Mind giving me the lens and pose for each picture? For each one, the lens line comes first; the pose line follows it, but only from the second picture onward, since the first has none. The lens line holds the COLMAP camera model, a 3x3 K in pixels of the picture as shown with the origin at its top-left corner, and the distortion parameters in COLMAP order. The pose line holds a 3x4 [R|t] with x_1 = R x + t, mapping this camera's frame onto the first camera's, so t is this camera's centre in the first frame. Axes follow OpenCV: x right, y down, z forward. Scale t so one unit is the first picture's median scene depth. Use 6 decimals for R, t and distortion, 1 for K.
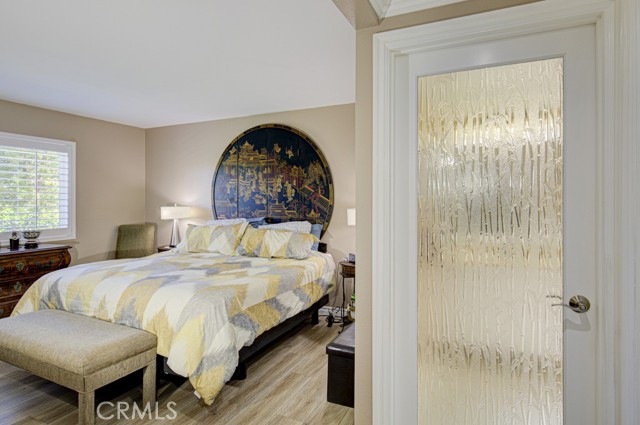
lens RADIAL K [[371.6, 0, 297.4], [0, 371.6, 204.5], [0, 0, 1]] dist [-0.000324, 0.000021]
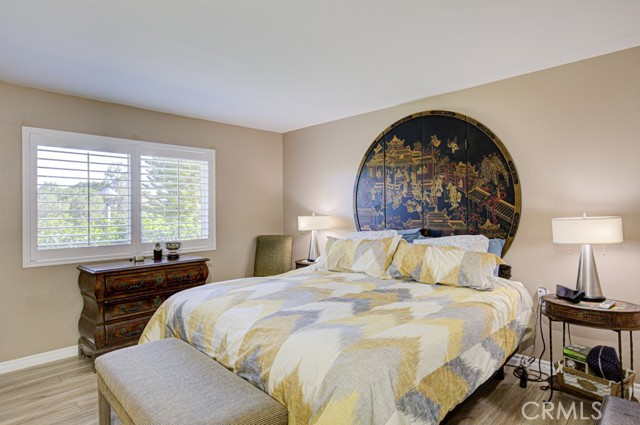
lens RADIAL K [[360.1, 0, 320.0], [0, 360.1, 212.5], [0, 0, 1]] dist [0.000454, 0.000259]
pose [[0.954504, -0.007890, -0.298094, -0.067236], [0.008419, 0.999964, 0.000492, -0.003023], [0.298079, -0.002979, 0.954536, 0.215457]]
